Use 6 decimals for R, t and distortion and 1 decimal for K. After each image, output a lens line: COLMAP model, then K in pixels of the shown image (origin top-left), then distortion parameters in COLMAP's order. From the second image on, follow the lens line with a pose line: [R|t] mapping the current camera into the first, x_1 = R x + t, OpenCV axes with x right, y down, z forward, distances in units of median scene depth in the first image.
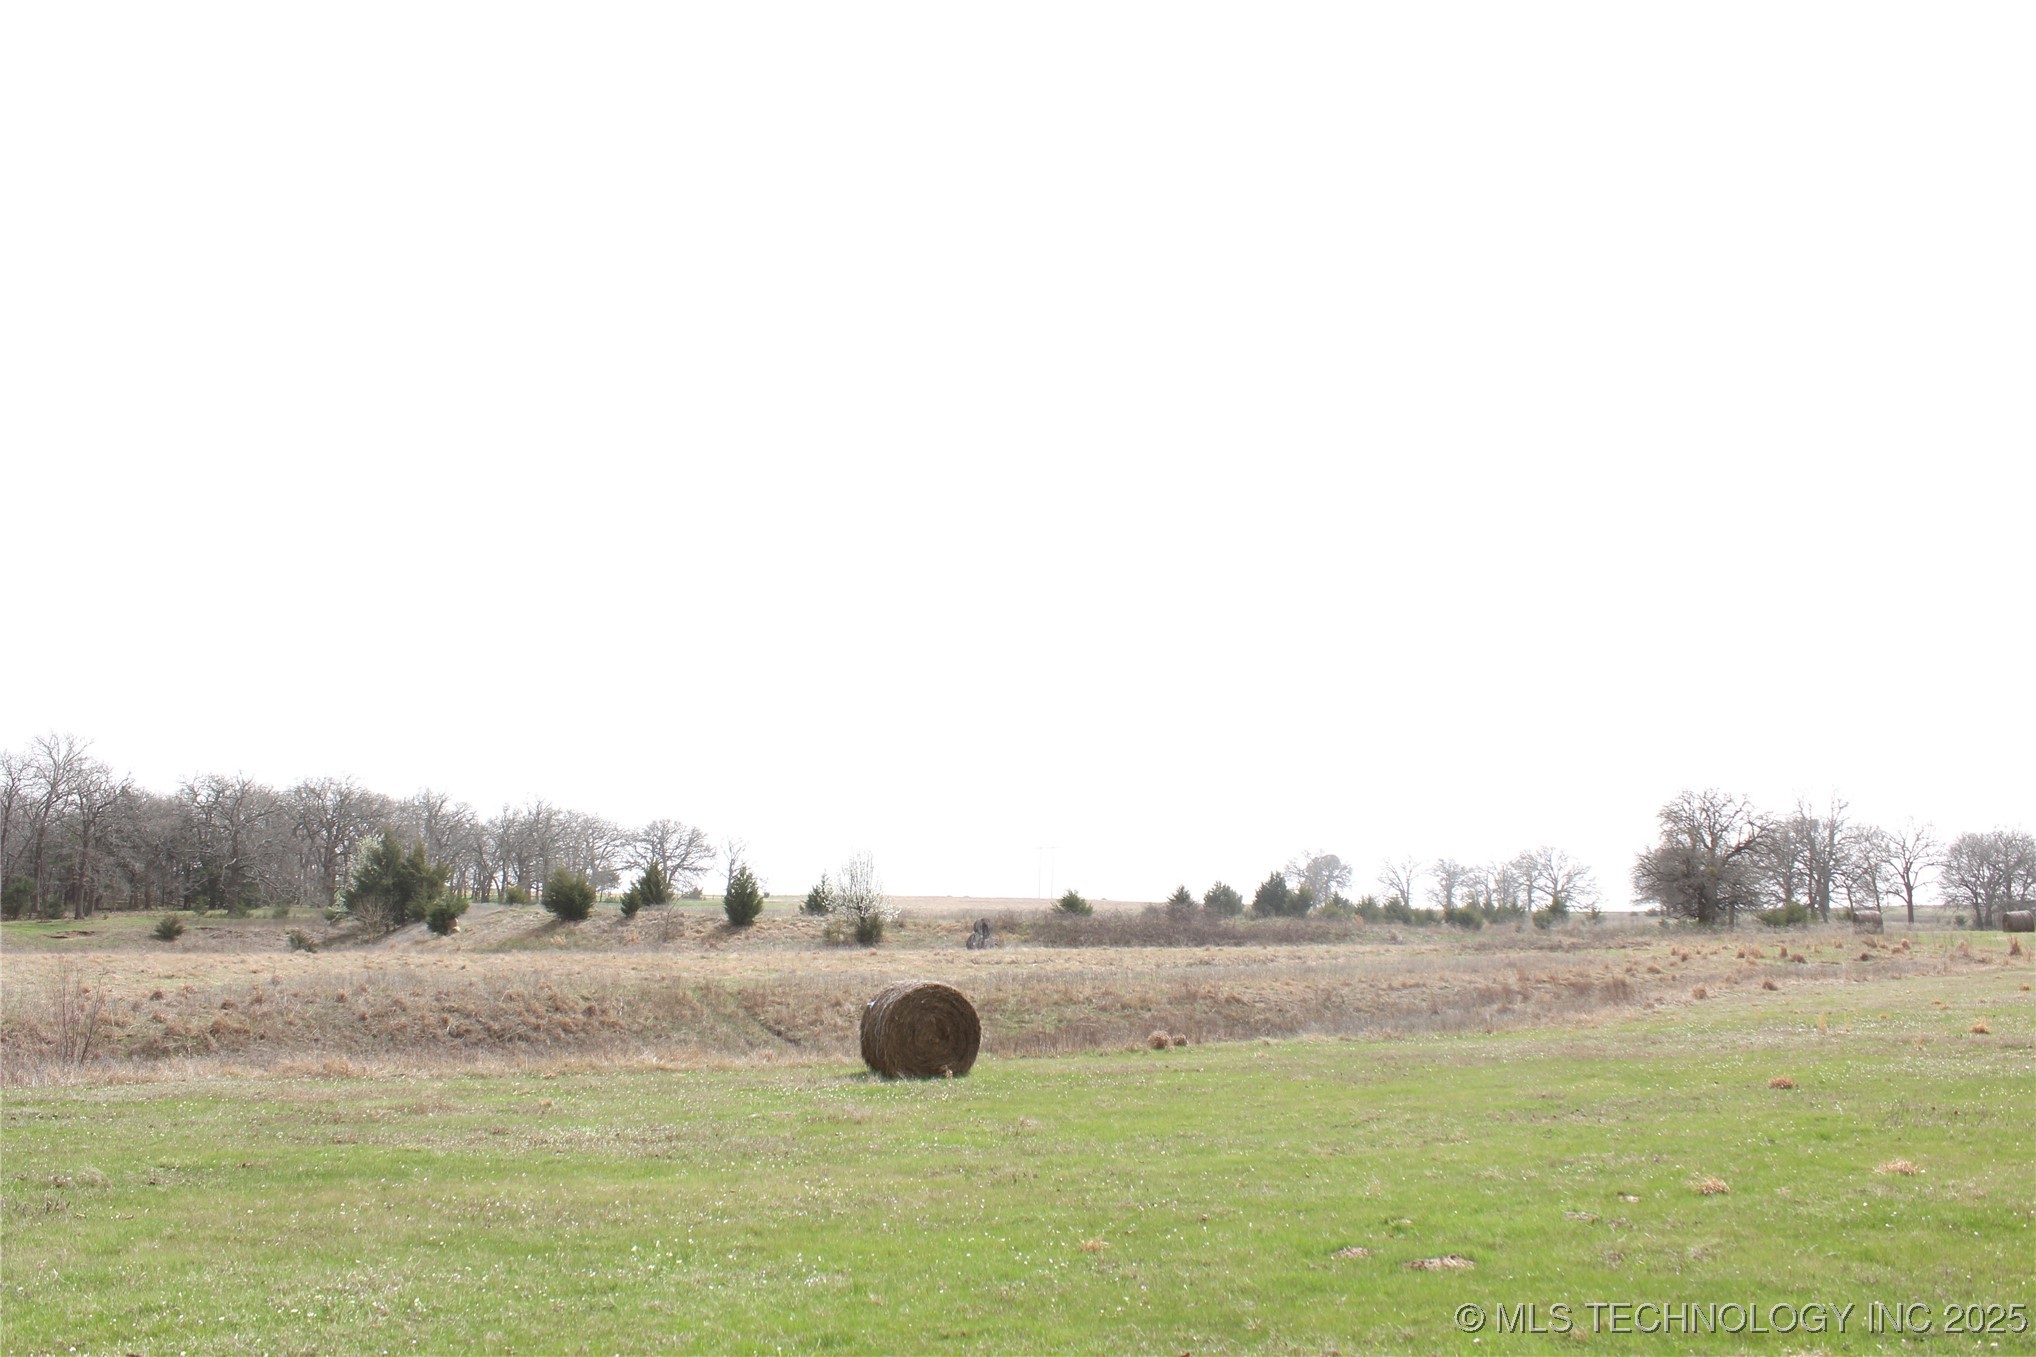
lens RADIAL K [[1744.5, 0, 1019.9], [0, 1744.5, 671.6], [0, 0, 1]] dist [-0.162010, 0.142885]
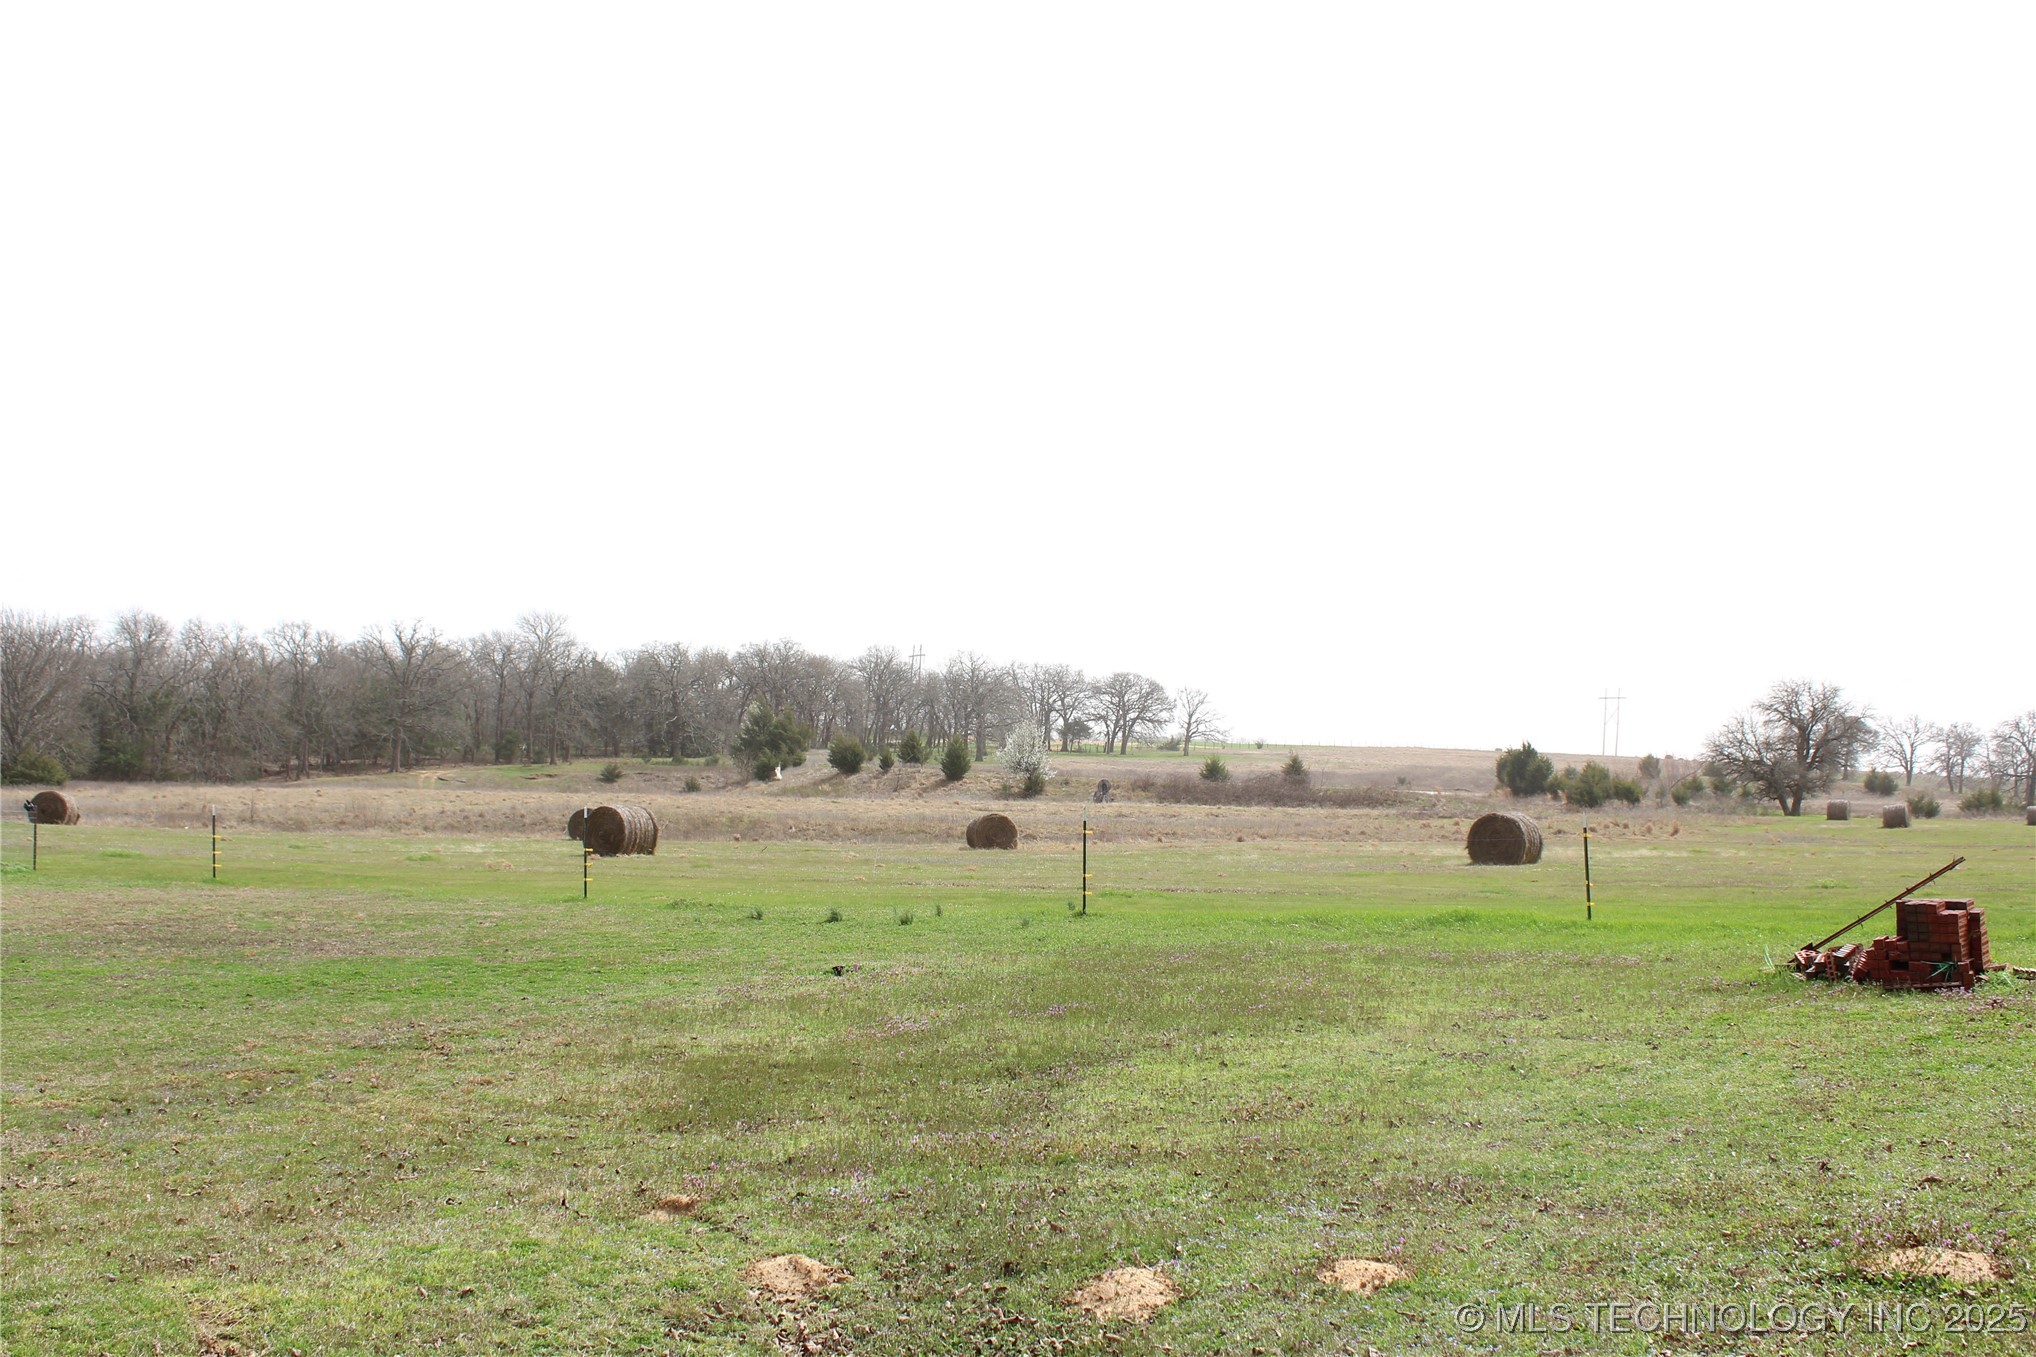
lens RADIAL K [[2074.0, 0, 1018.8], [0, 2074.0, 677.2], [0, 0, 1]] dist [-0.064898, 0.000000]
pose [[0.935188, 0.010484, -0.353996, 0.315343], [0.024958, 0.995126, 0.095405, -0.056458], [0.353271, -0.098057, 0.930368, -0.307845]]
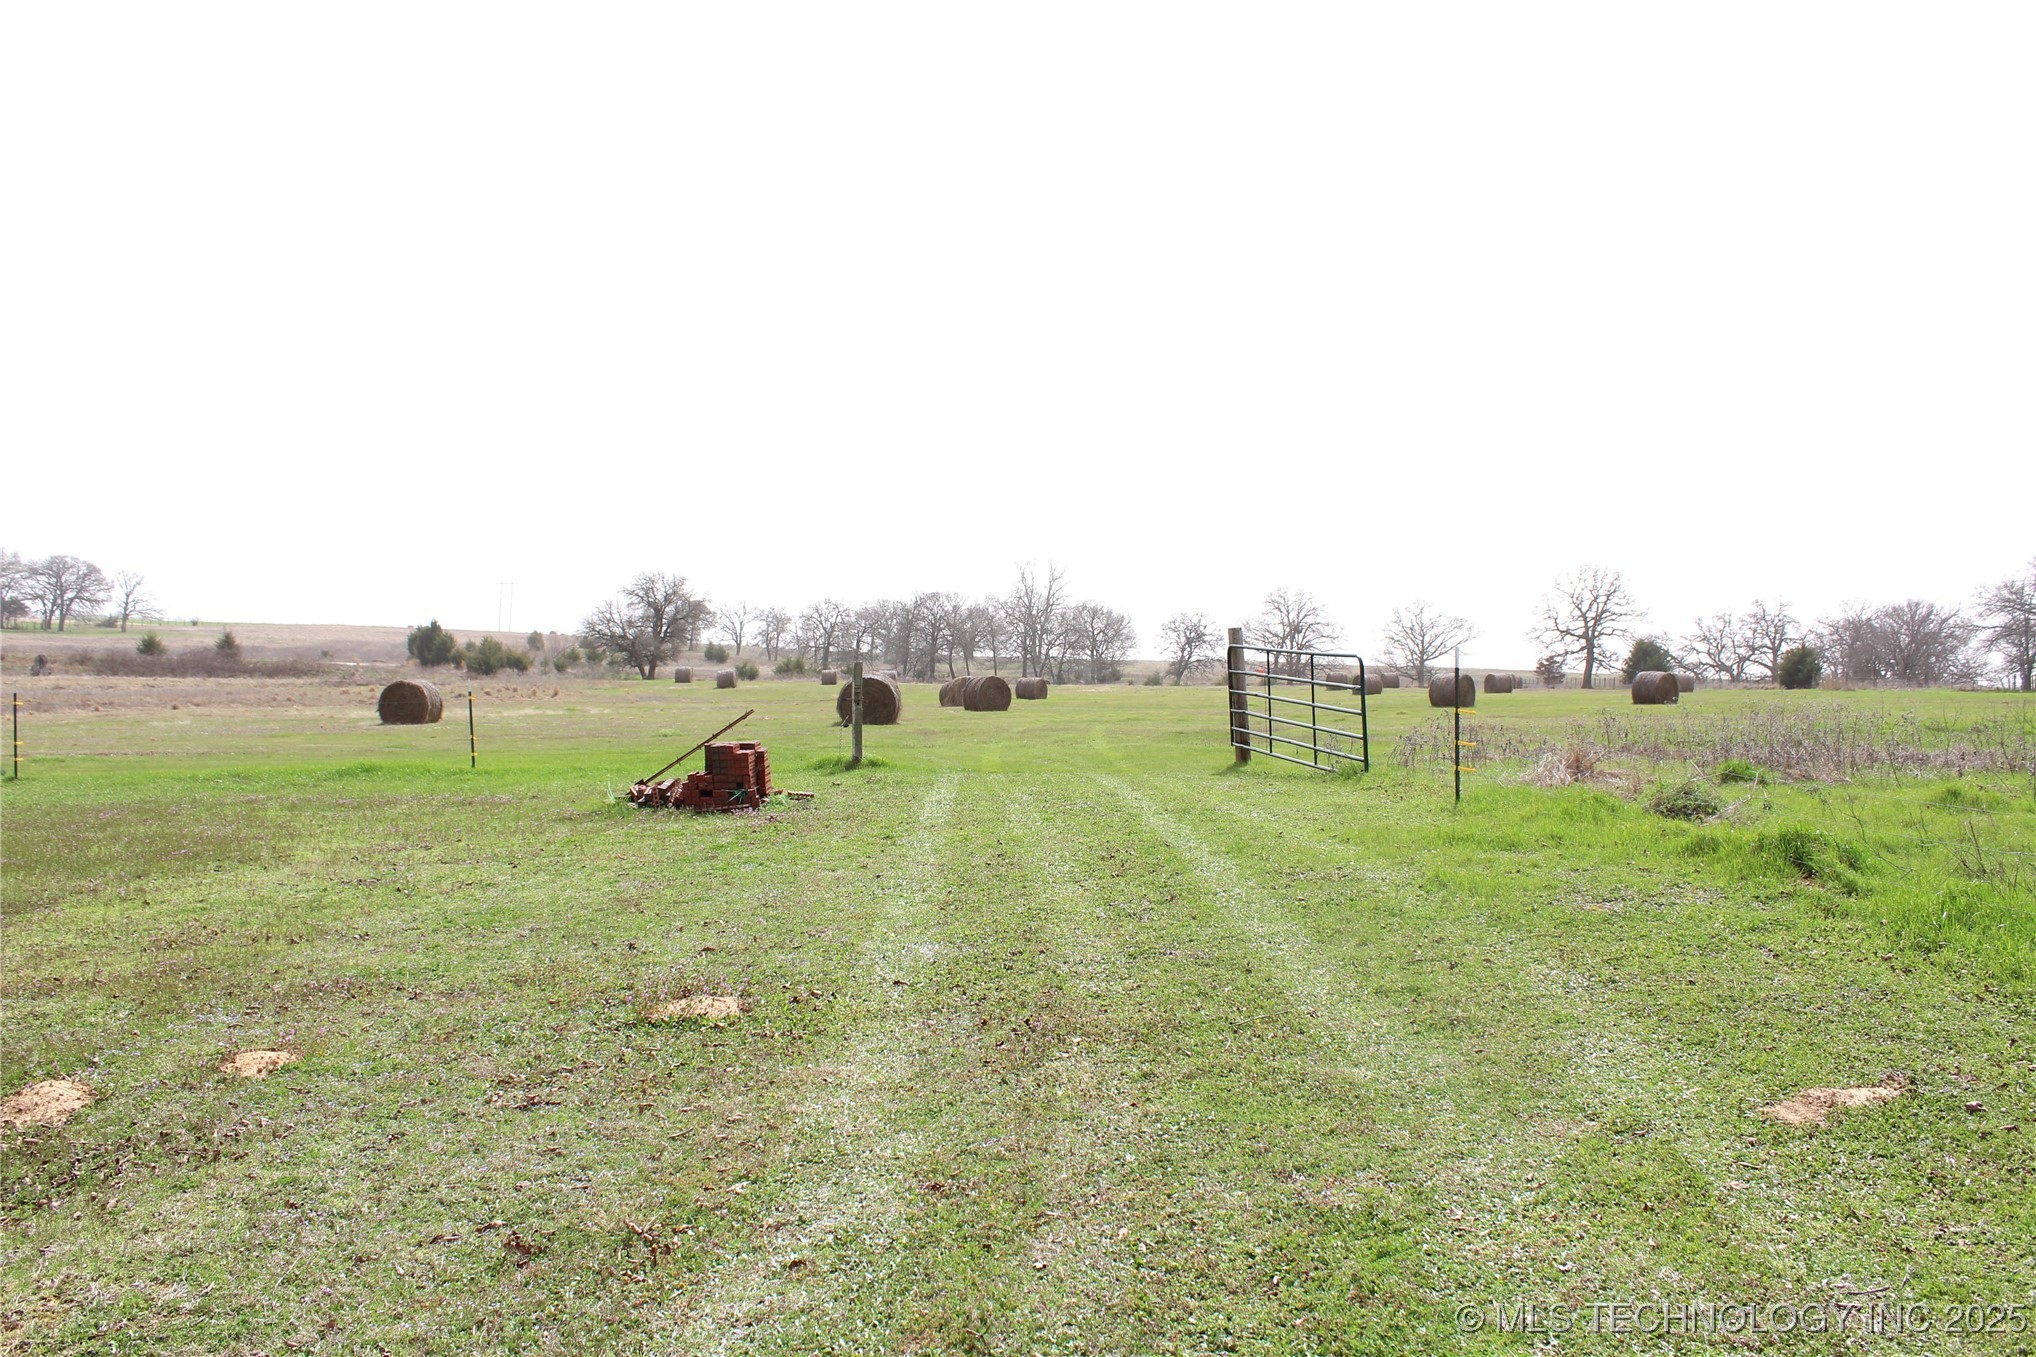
lens RADIAL K [[1744.5, 0, 1012.7], [0, 1744.5, 662.3], [0, 0, 1]] dist [-0.162010, 0.142885]
pose [[0.978949, 0.019466, 0.203177, 0.316905], [-0.049474, 0.988387, 0.143678, -0.056864], [-0.198020, -0.150705, 0.968543, -0.310357]]
